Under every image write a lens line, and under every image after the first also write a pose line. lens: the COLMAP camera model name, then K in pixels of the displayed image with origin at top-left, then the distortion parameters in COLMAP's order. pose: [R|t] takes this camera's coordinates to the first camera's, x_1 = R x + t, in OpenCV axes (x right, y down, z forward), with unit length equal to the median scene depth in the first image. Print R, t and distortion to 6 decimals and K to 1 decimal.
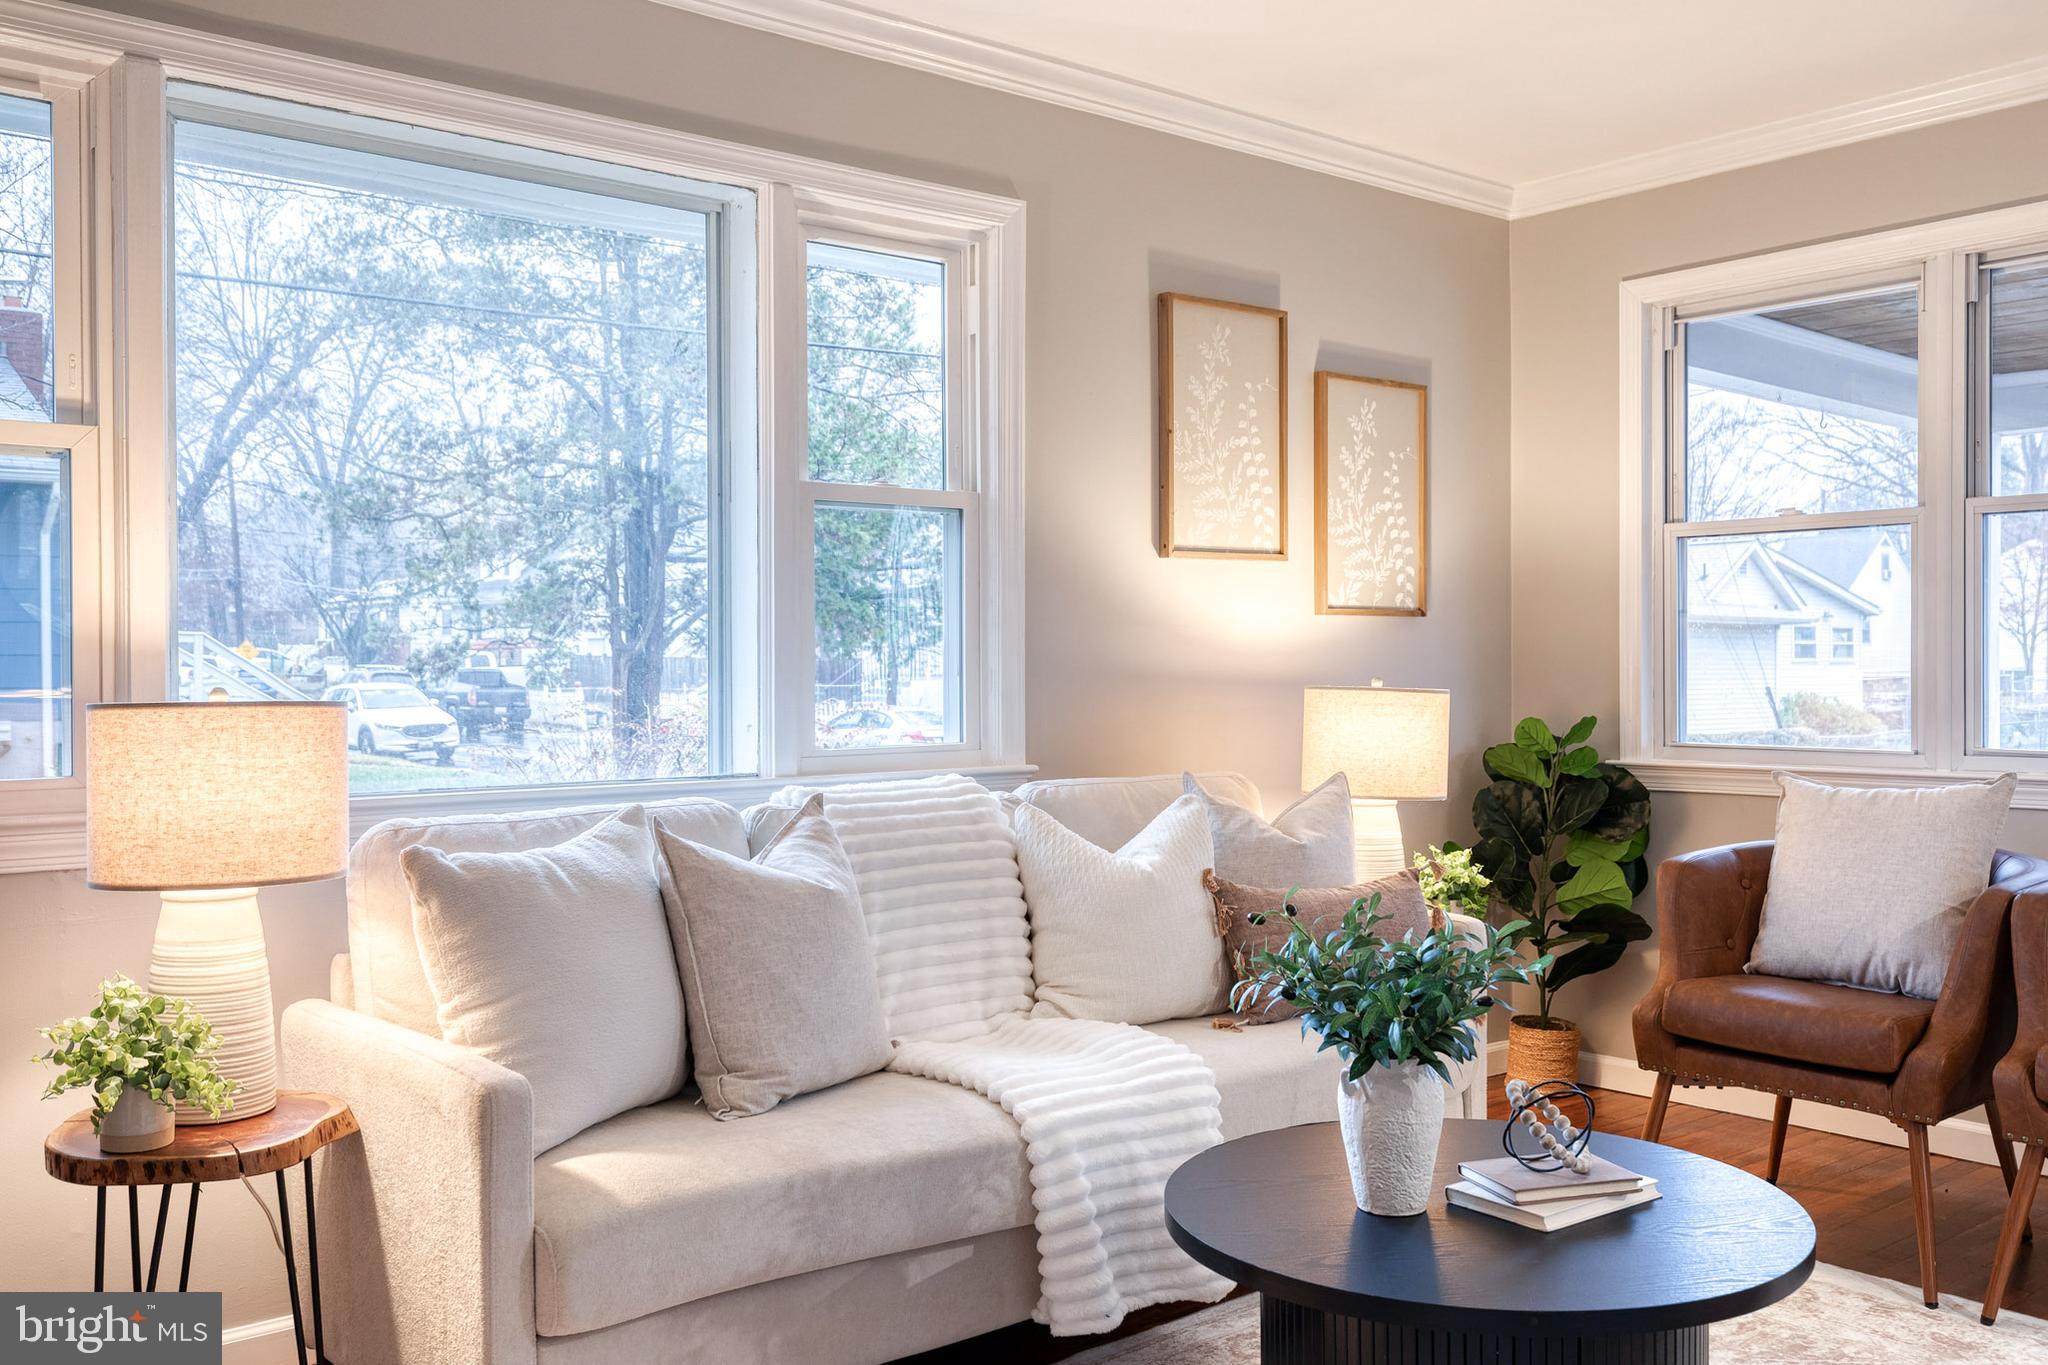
lens RADIAL K [[1828.5, 0, 1024.0], [0, 1828.5, 682.5], [0, 0, 1]] dist [-0.033529, 0.077498]
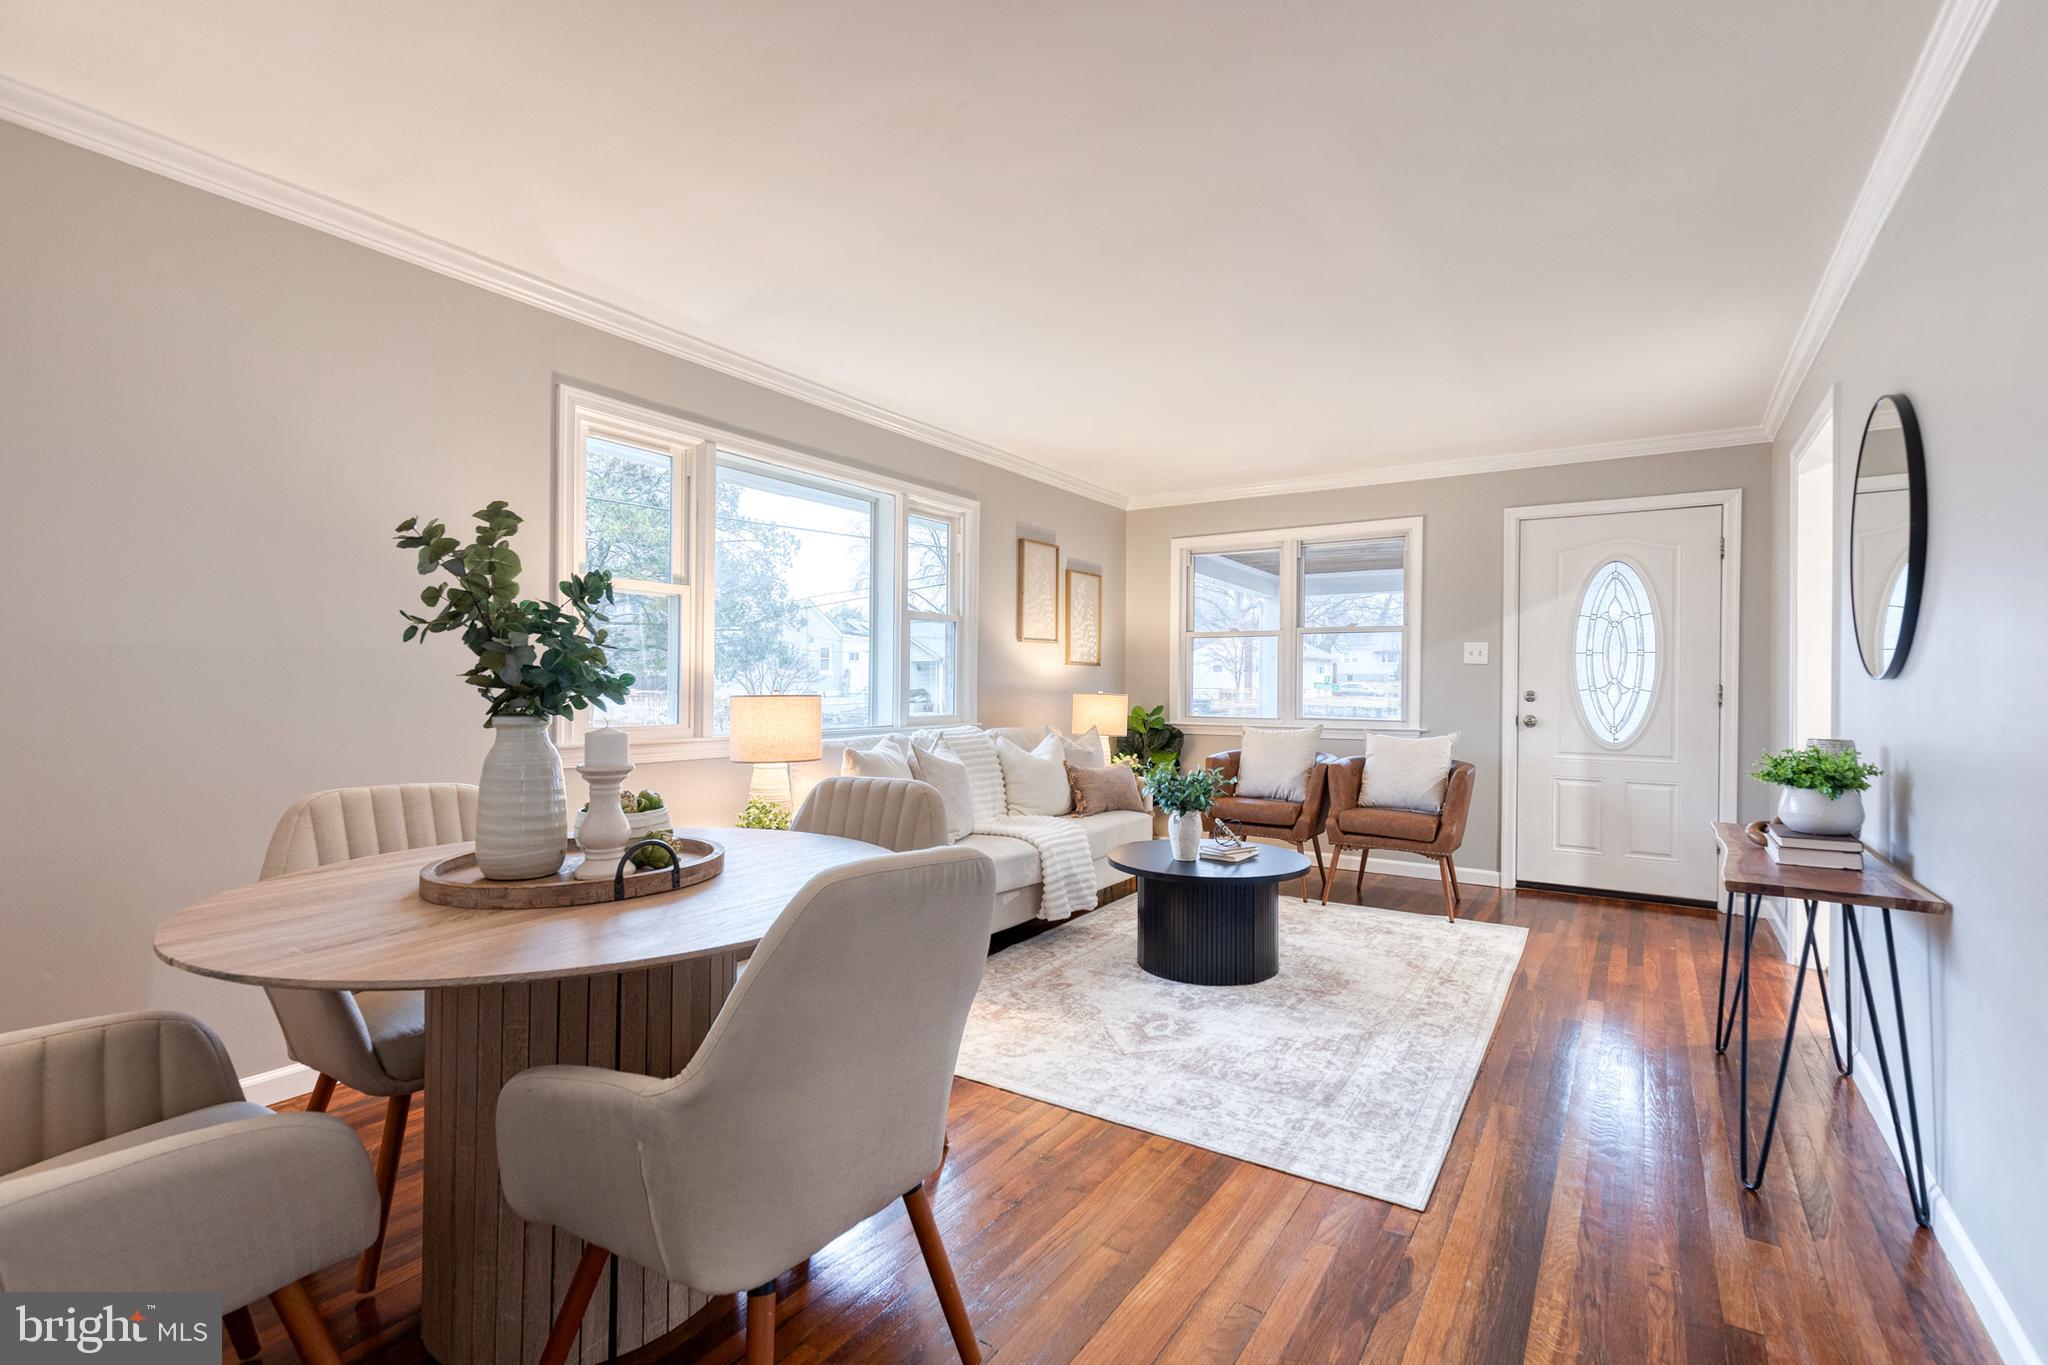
lens RADIAL K [[939.4, 0, 1038.9], [0, 939.4, 679.9], [0, 0, 1]] dist [0.008122, -0.000531]
pose [[0.955024, 0.012133, 0.296282, -0.304376], [-0.008210, 0.999861, -0.014481, 0.003566], [-0.296416, 0.011397, 0.954991, -0.274719]]
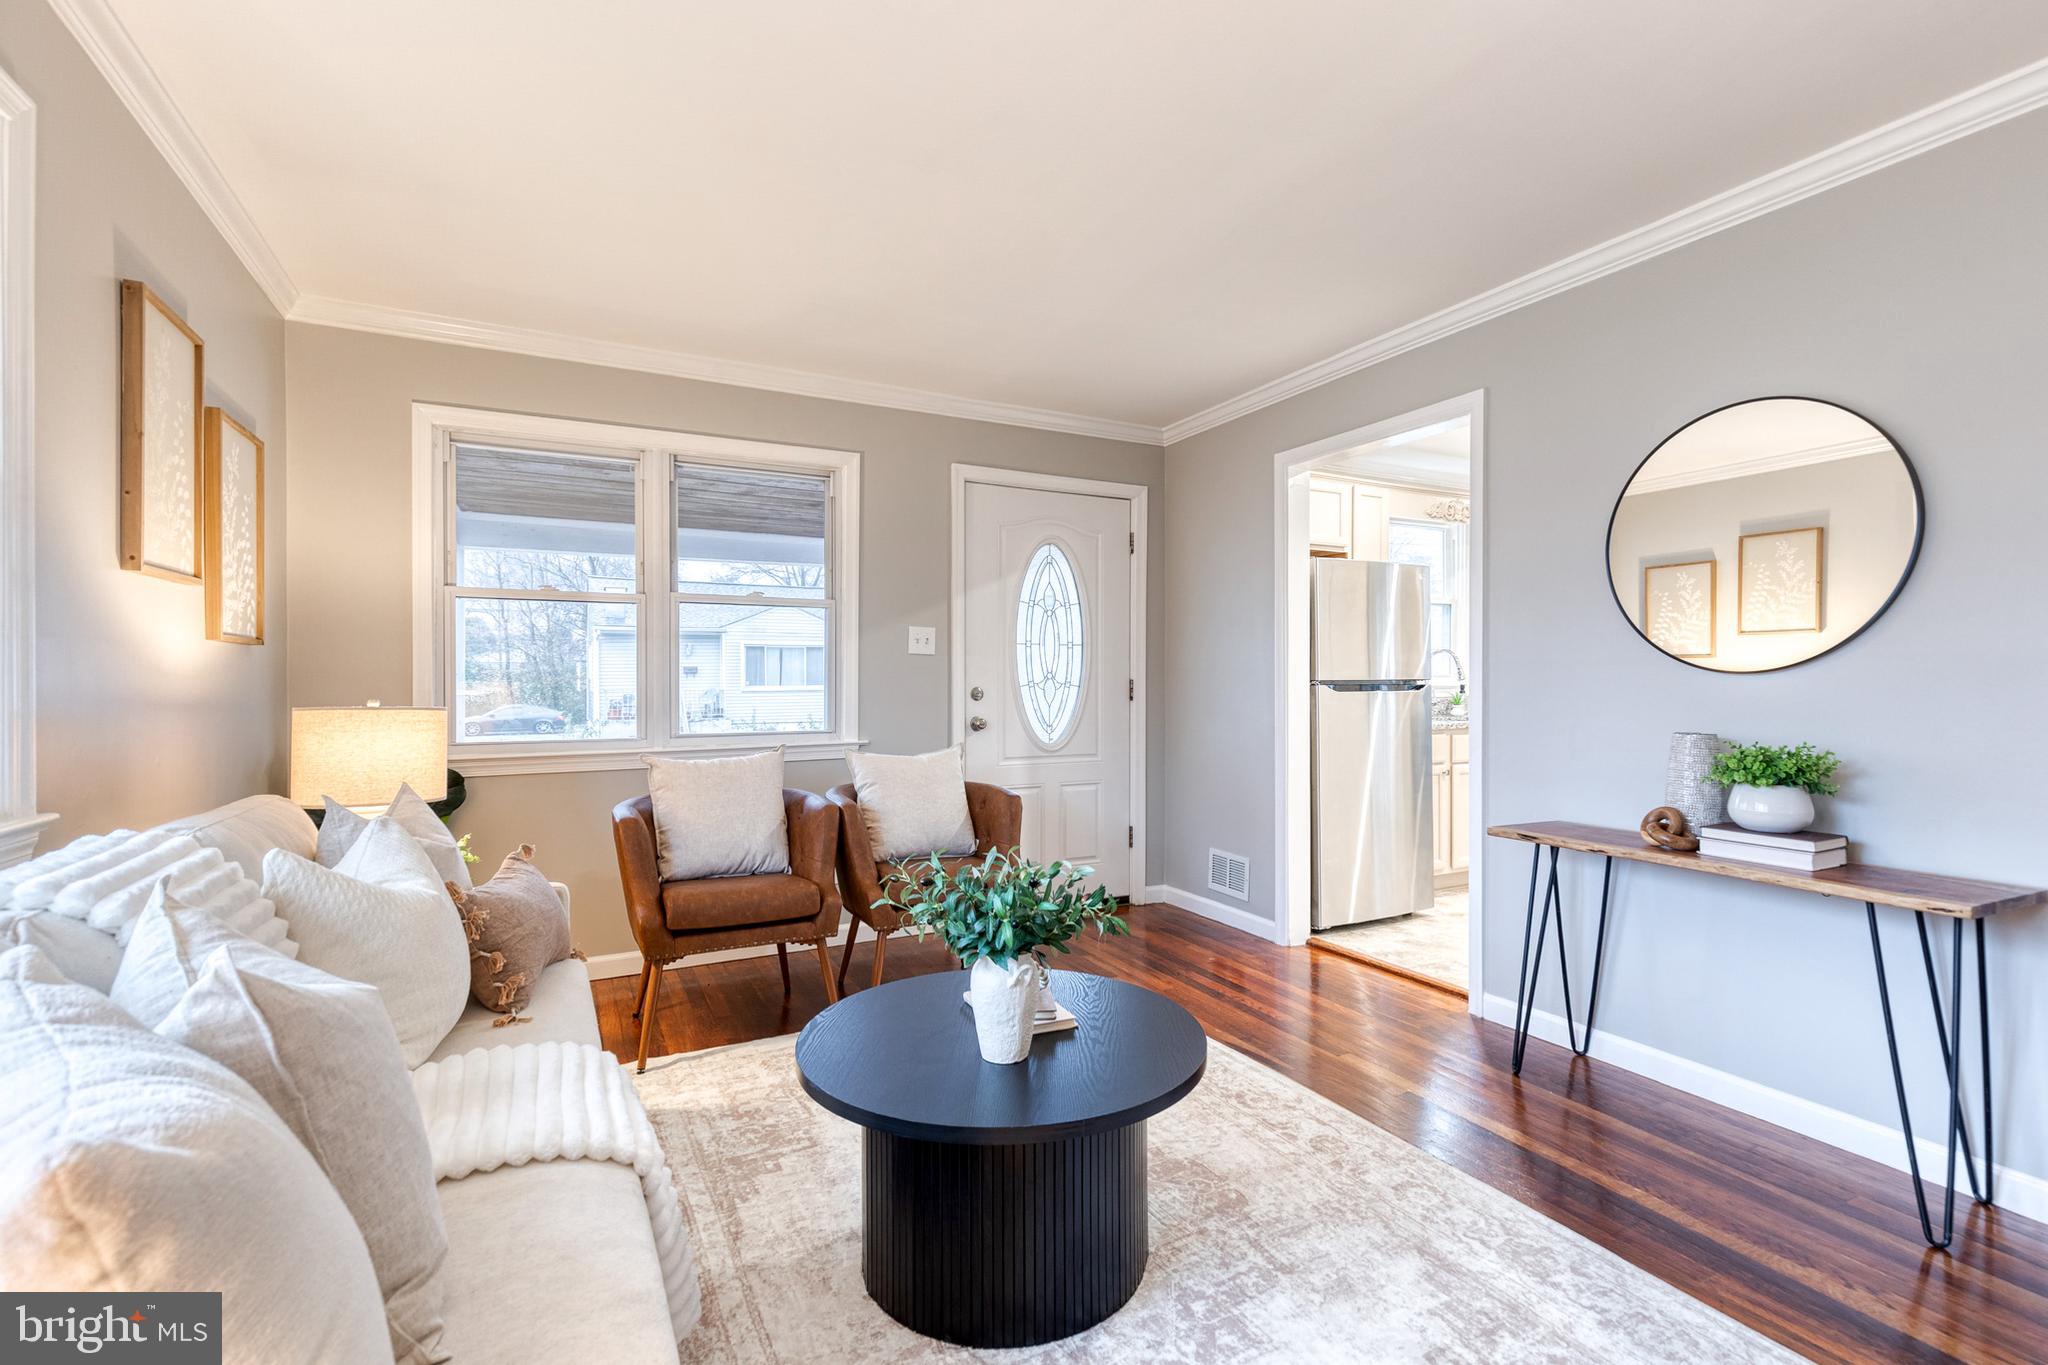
lens RADIAL K [[939.4, 0, 1038.9], [0, 939.4, 679.9], [0, 0, 1]] dist [0.008122, -0.000531]
pose [[0.199477, 0.003872, 0.979895, -0.319089], [0.008622, 0.999947, -0.005706, -0.007886], [-0.979865, 0.009587, 0.199433, 0.492414]]
